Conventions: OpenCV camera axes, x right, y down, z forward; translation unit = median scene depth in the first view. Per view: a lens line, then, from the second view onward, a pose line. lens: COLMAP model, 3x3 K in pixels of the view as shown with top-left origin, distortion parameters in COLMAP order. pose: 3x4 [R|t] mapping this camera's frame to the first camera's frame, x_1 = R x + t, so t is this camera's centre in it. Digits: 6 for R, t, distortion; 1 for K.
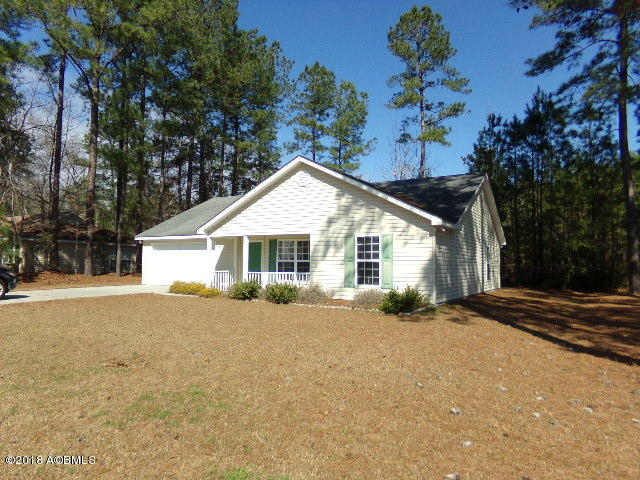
lens RADIAL K [[445.3, 0, 320.0], [0, 445.3, 240.0], [0, 0, 1]] dist [-0.121602, 0.149424]
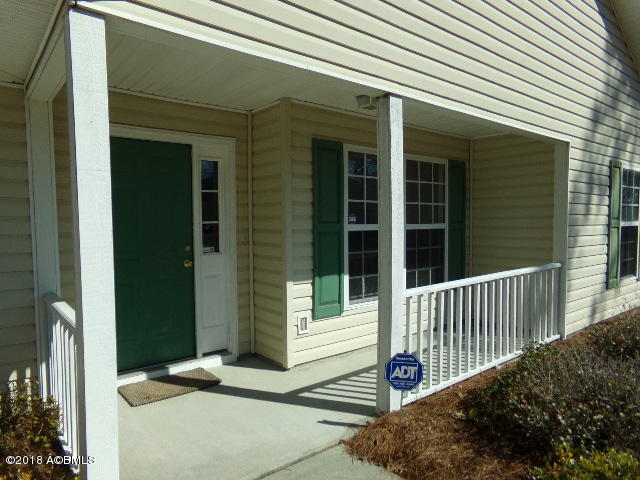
lens RADIAL K [[451.9, 0, 318.6], [0, 451.9, 244.9], [0, 0, 1]] dist [0.004234, 0.004287]
pose [[0.315715, -0.058499, 0.947049, -0.368796], [-0.040675, 0.996346, 0.075104, 0.040198], [-0.947982, -0.062233, 0.312182, 0.994561]]
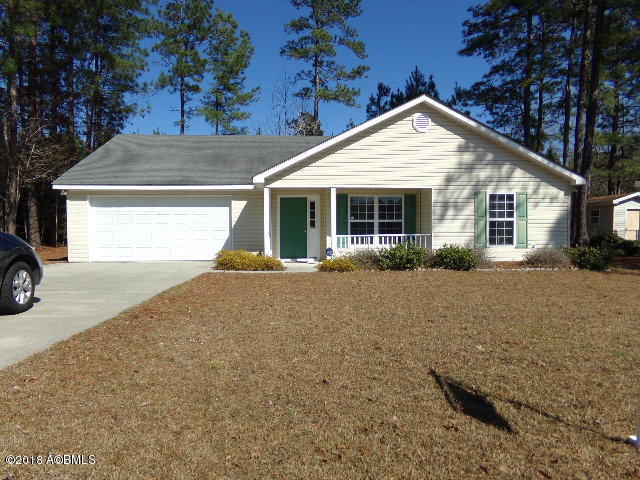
lens RADIAL K [[445.3, 0, 320.0], [0, 445.3, 240.0], [0, 0, 1]] dist [-0.121602, 0.149424]
pose [[0.804317, -0.026166, 0.593624, -0.657937], [-0.019589, 0.997319, 0.070503, 0.027239], [-0.593877, -0.068335, 0.801648, 0.408639]]
